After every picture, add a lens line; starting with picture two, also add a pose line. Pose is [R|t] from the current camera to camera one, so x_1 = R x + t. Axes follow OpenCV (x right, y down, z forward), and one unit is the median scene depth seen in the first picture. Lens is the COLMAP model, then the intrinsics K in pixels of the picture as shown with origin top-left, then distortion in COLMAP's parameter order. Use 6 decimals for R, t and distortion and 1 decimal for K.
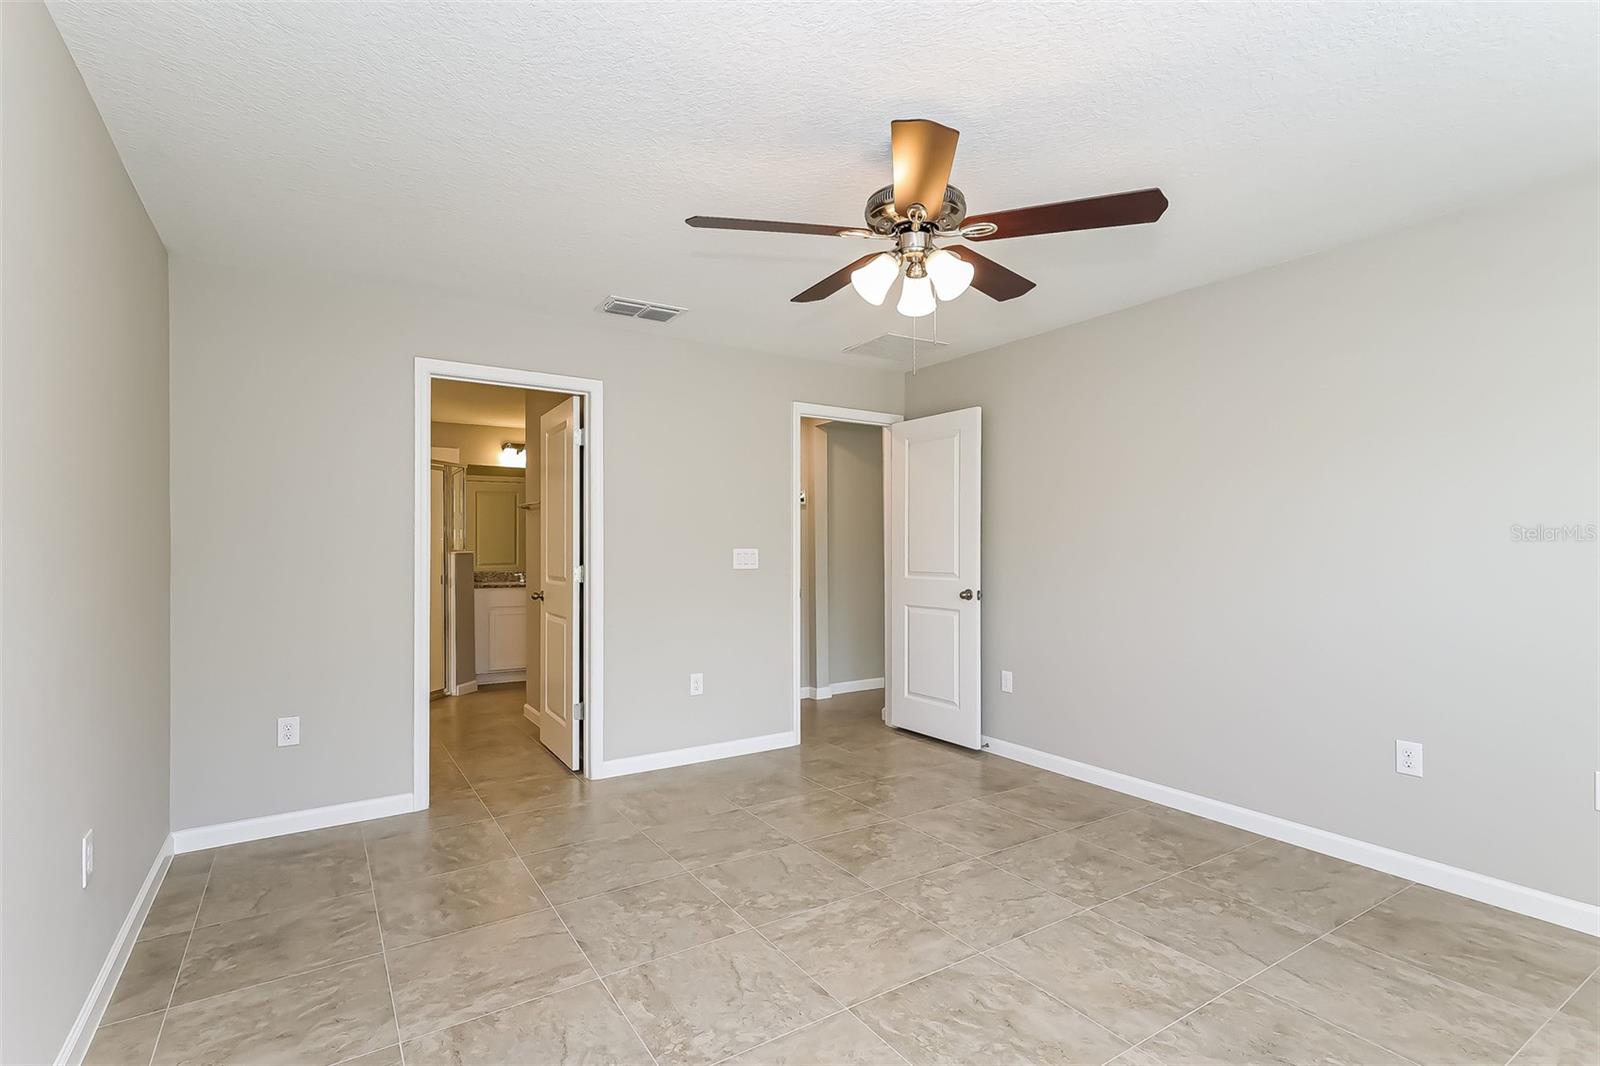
lens RADIAL K [[748.9, 0, 814.5], [0, 748.9, 542.9], [0, 0, 1]] dist [0.003051, 0.000934]
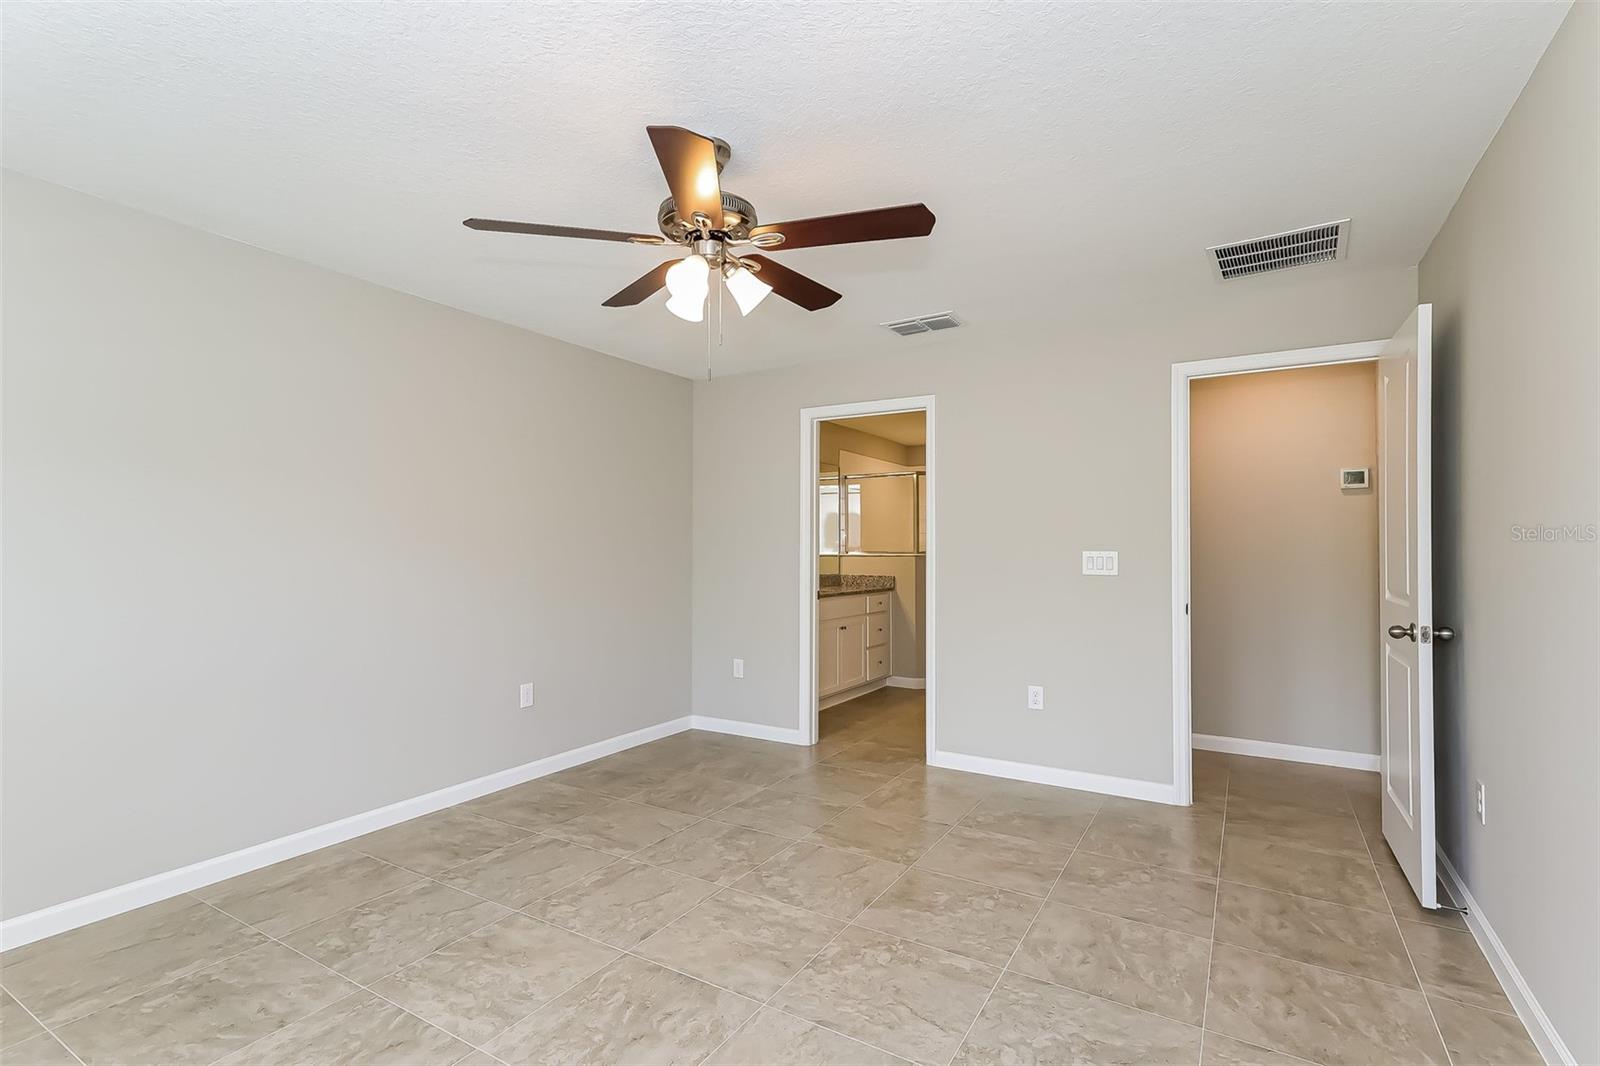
lens RADIAL K [[748.9, 0, 816.4], [0, 748.9, 541.6], [0, 0, 1]] dist [0.003051, 0.000934]
pose [[0.431970, -0.007190, -0.901859, 0.675489], [0.007370, 0.999963, -0.004442, -0.002715], [0.901858, -0.004728, 0.432007, 0.425416]]
